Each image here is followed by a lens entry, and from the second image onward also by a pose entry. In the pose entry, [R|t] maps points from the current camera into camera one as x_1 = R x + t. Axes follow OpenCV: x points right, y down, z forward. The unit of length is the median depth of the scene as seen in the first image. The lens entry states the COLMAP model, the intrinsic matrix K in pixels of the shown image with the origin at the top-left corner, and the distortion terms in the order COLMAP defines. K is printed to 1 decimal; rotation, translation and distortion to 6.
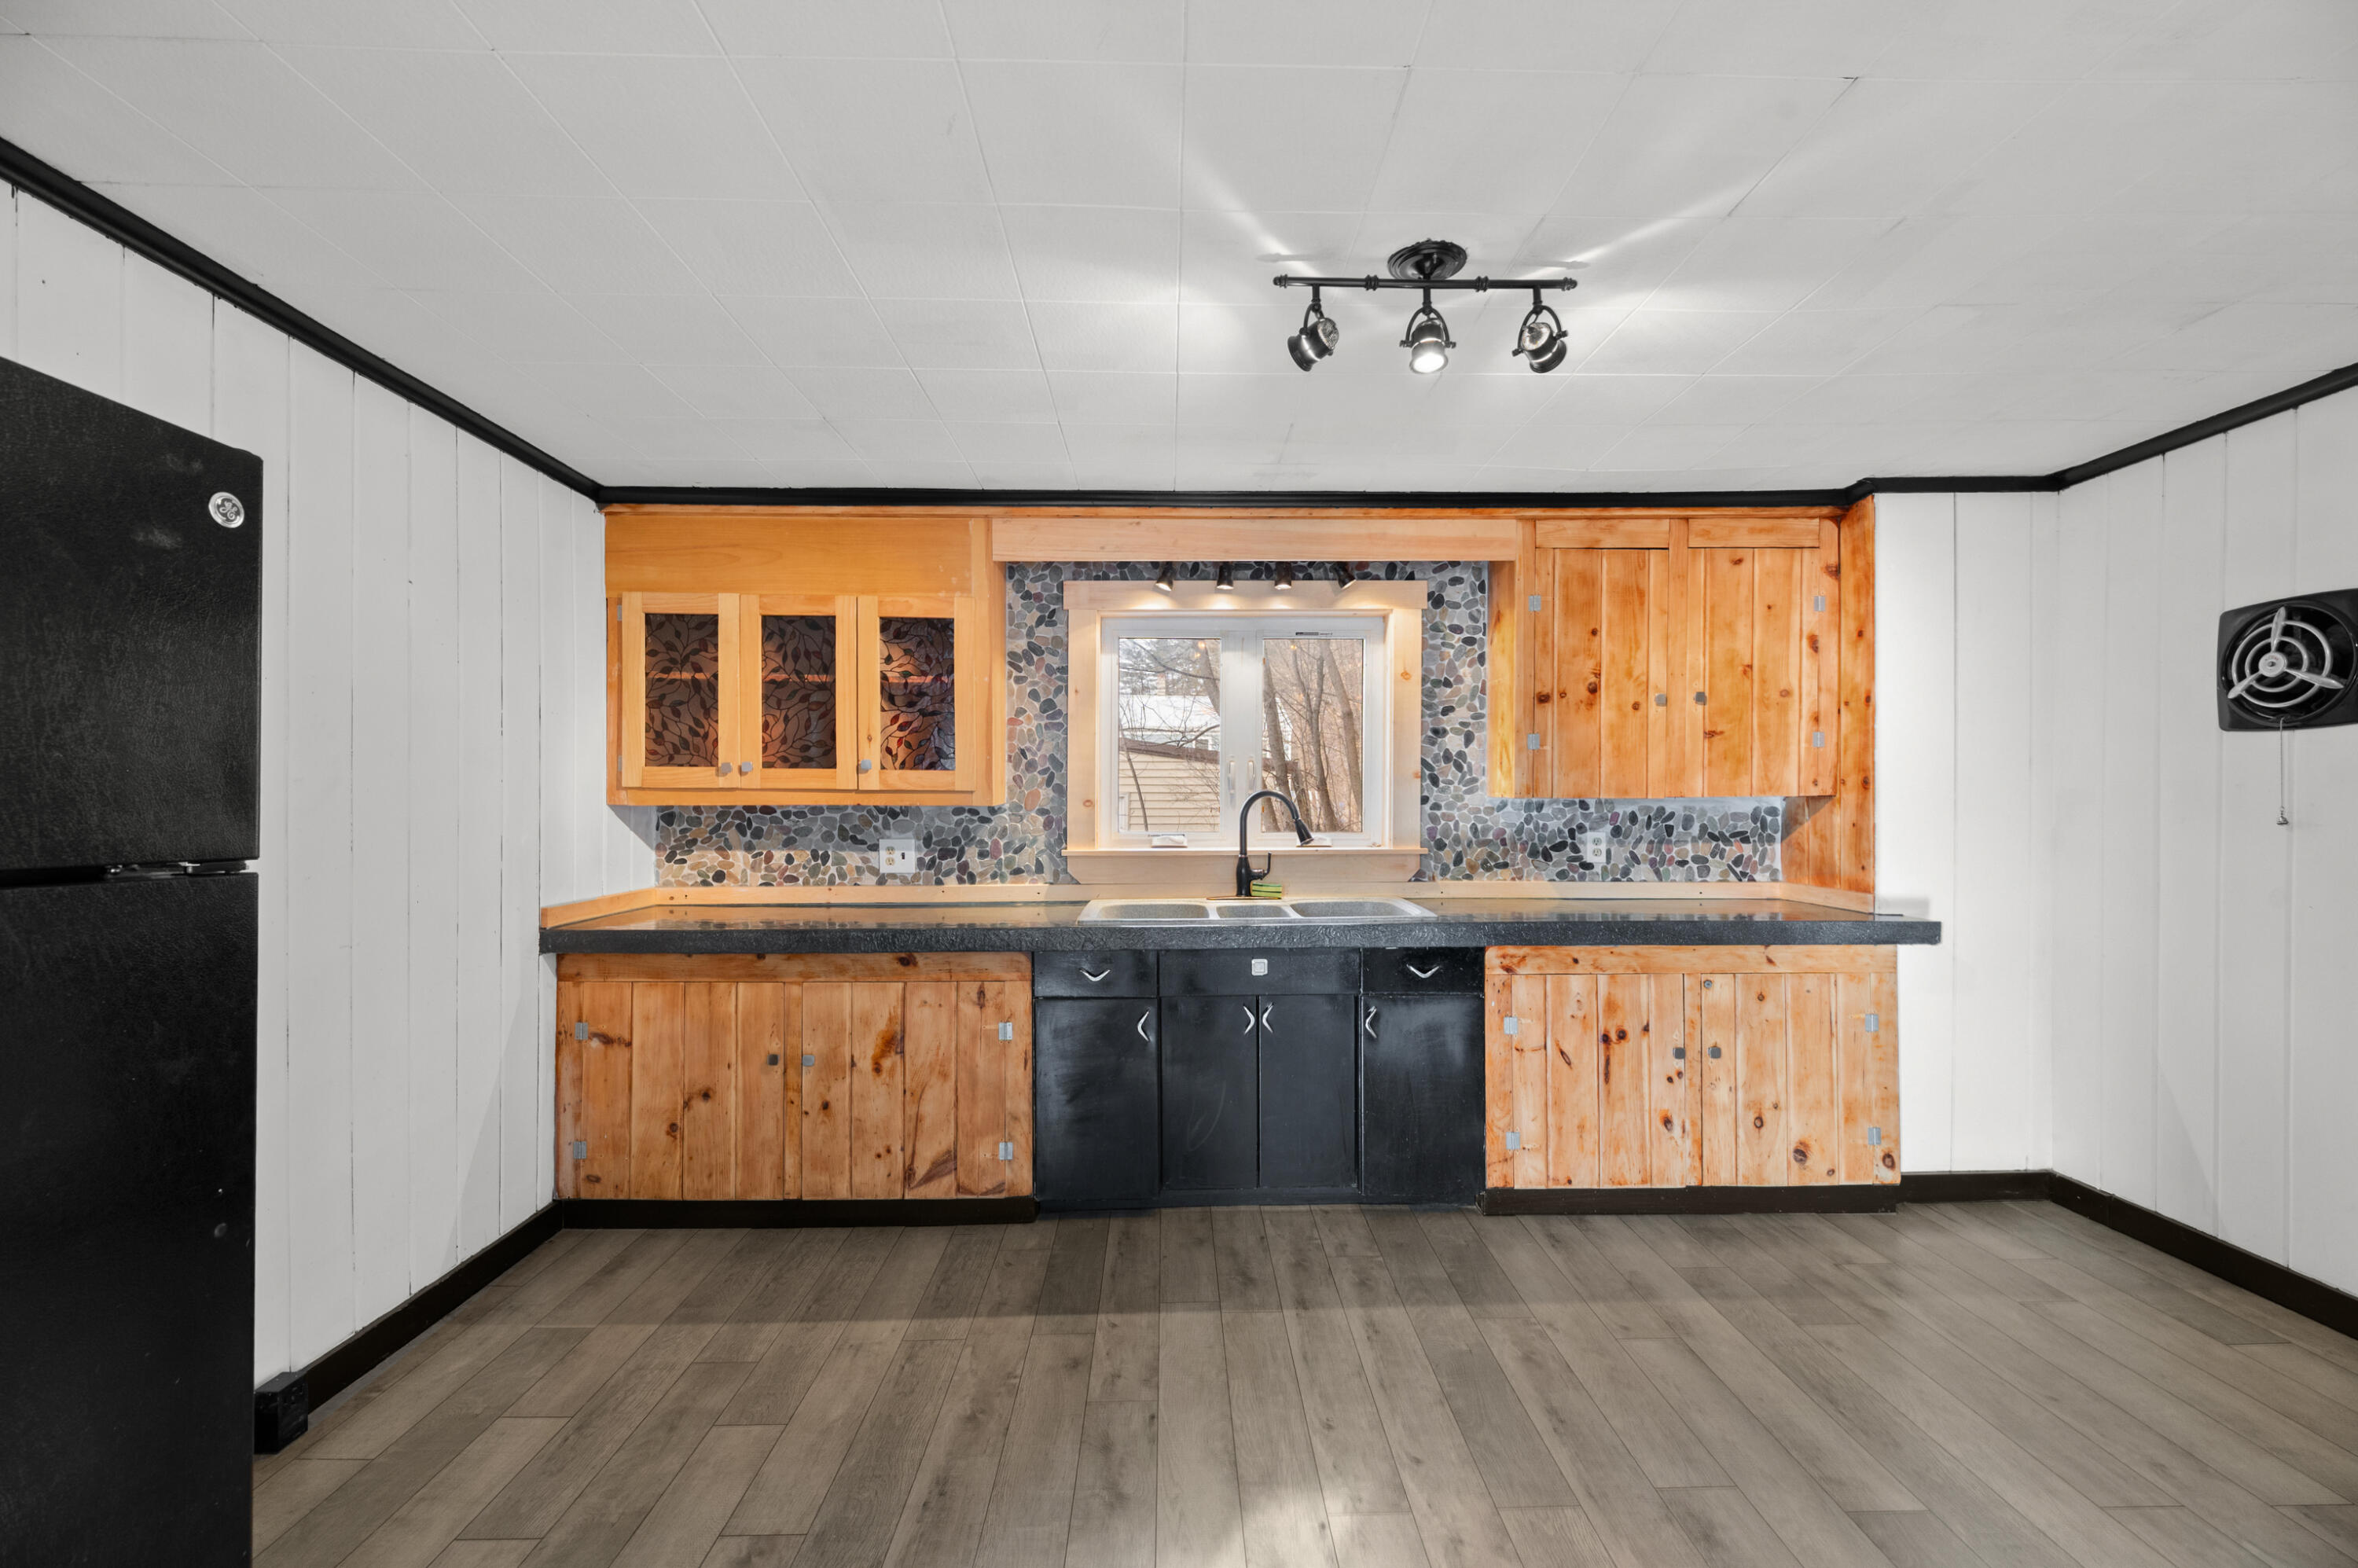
lens RADIAL K [[961.6, 0, 1176.4], [0, 961.6, 799.0], [0, 0, 1]] dist [-0.000752, 0.000149]
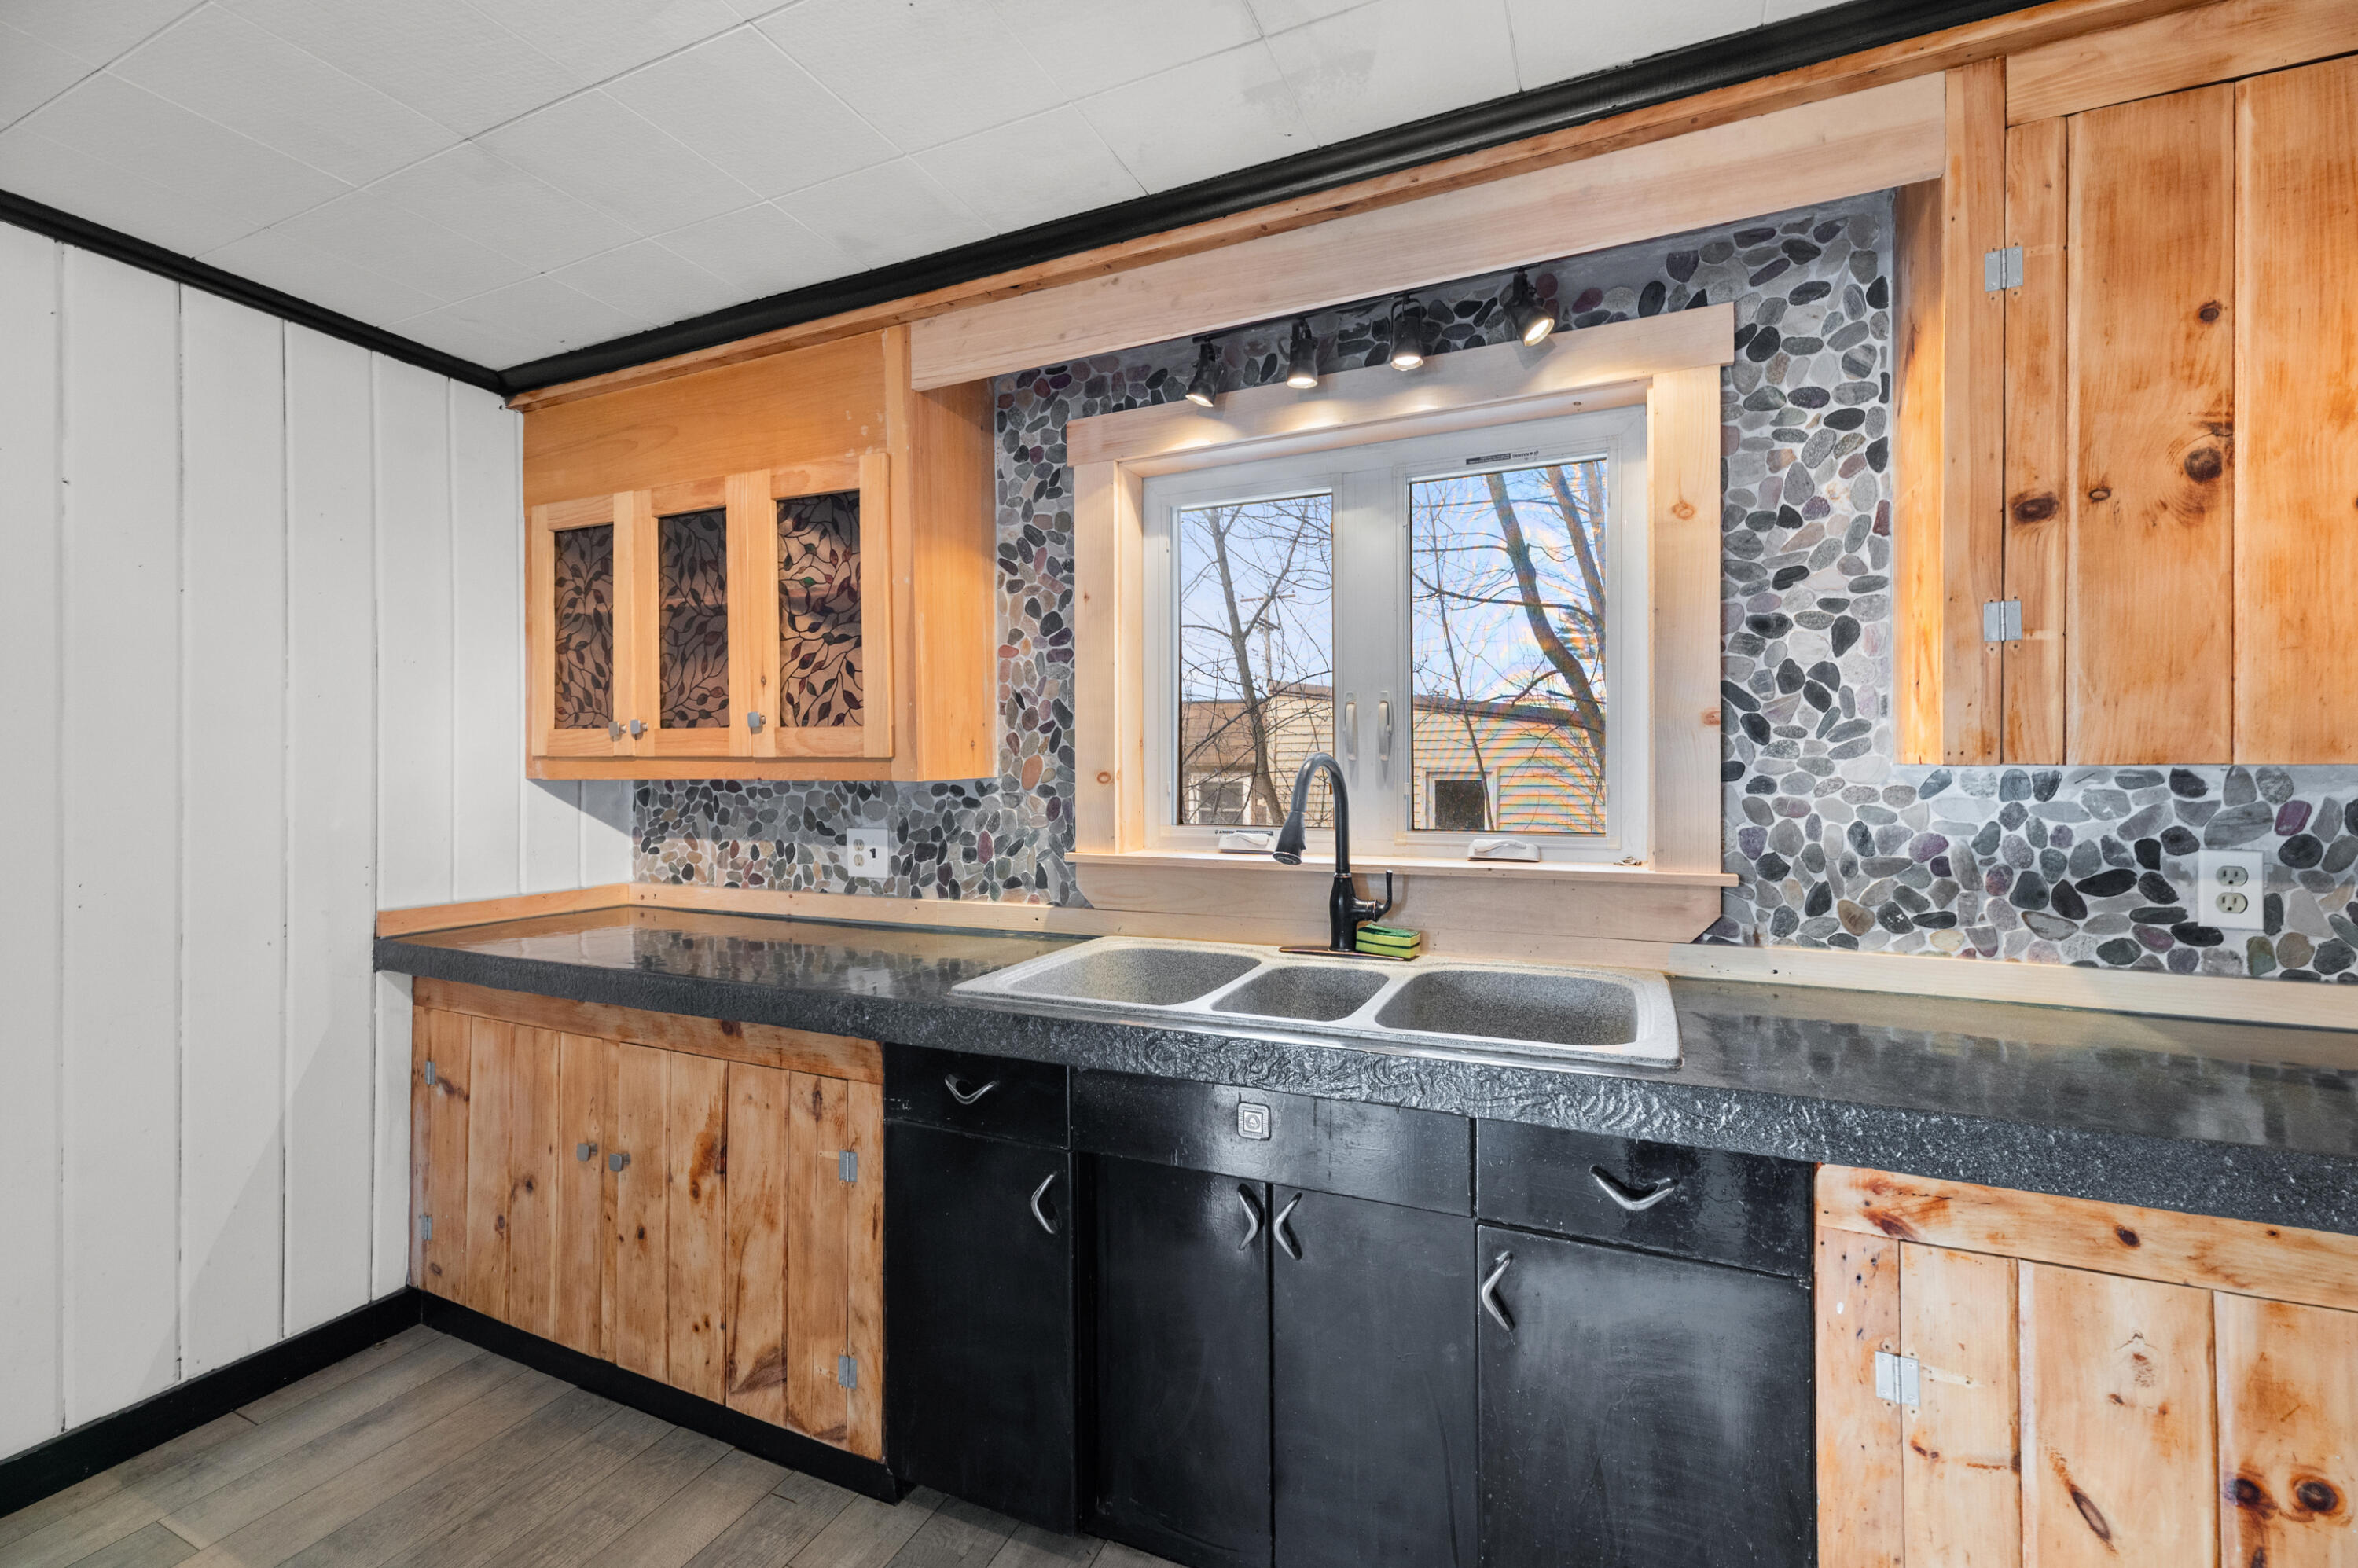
lens RADIAL K [[961.6, 0, 1198.5], [0, 961.6, 771.2], [0, 0, 1]] dist [-0.000752, 0.000149]
pose [[0.907821, -0.002031, -0.419354, 0.238382], [0.000286, 0.999991, -0.004224, 0.003140], [0.419359, 0.003714, 0.907813, 0.506650]]
